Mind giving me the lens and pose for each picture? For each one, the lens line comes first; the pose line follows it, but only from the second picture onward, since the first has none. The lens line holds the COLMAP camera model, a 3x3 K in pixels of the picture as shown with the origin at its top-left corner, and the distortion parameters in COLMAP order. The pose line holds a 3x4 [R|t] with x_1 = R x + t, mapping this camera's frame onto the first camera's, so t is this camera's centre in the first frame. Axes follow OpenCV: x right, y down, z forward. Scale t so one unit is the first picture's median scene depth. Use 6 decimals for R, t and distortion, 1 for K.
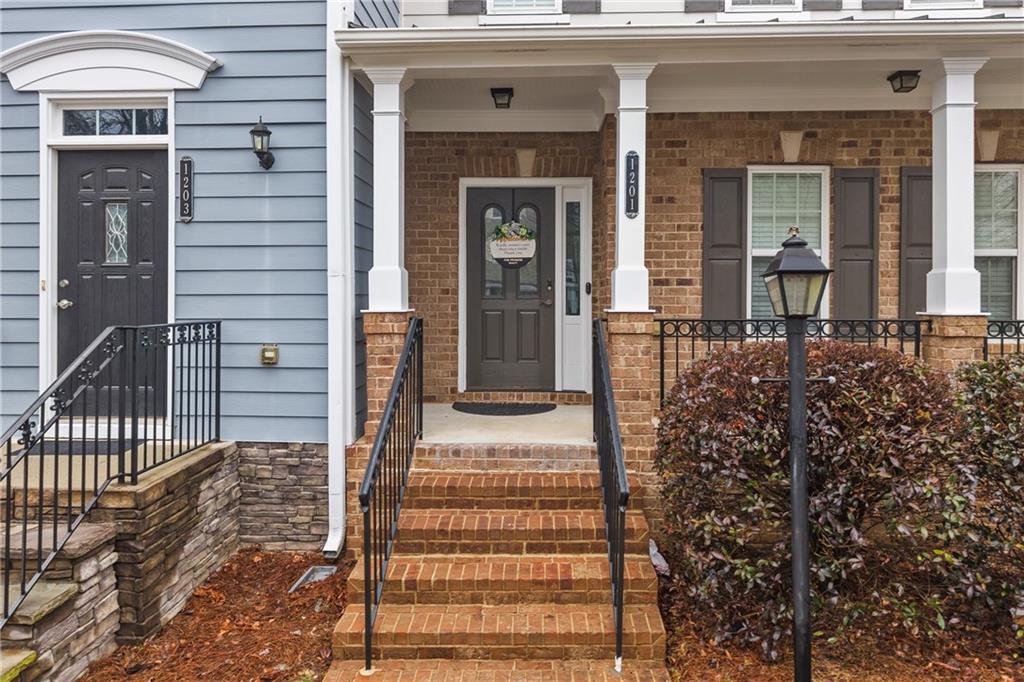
lens RADIAL K [[692.5, 0, 510.9], [0, 692.5, 300.9], [0, 0, 1]] dist [0.022846, -0.001283]
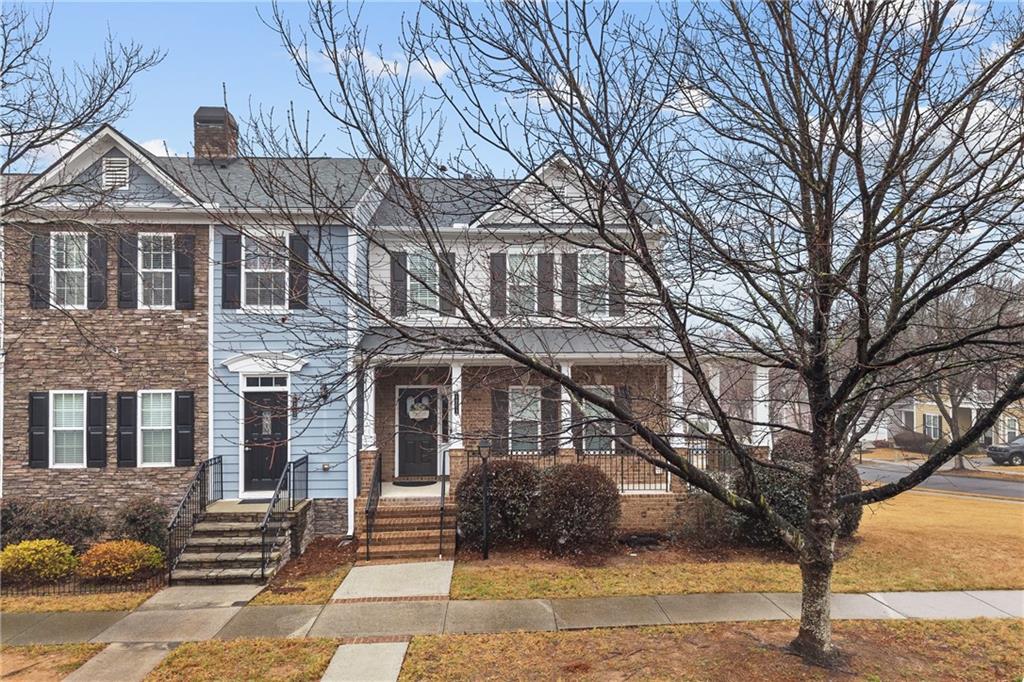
lens RADIAL K [[685.9, 0, 518.8], [0, 685.9, 351.8], [0, 0, 1]] dist [0.004559, 0.000131]
pose [[0.995721, -0.008652, 0.092001, 0.173855], [0.011079, 0.999603, -0.025902, -0.304056], [-0.091740, 0.026810, 0.995422, -1.829159]]
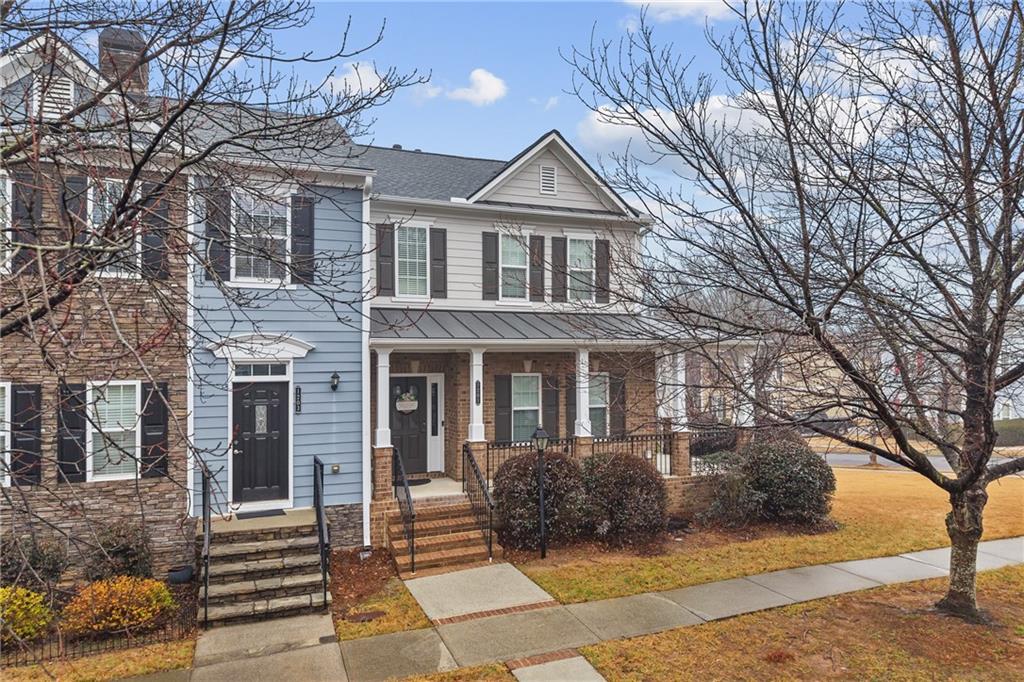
lens RADIAL K [[681.0, 0, 514.1], [0, 681.0, 343.9], [0, 0, 1]] dist [0.006305, -0.001724]
pose [[0.910537, -0.001375, 0.413424, -0.762595], [0.010594, 0.999744, -0.020007, -0.298661], [-0.413291, 0.022597, 0.910319, -1.406466]]
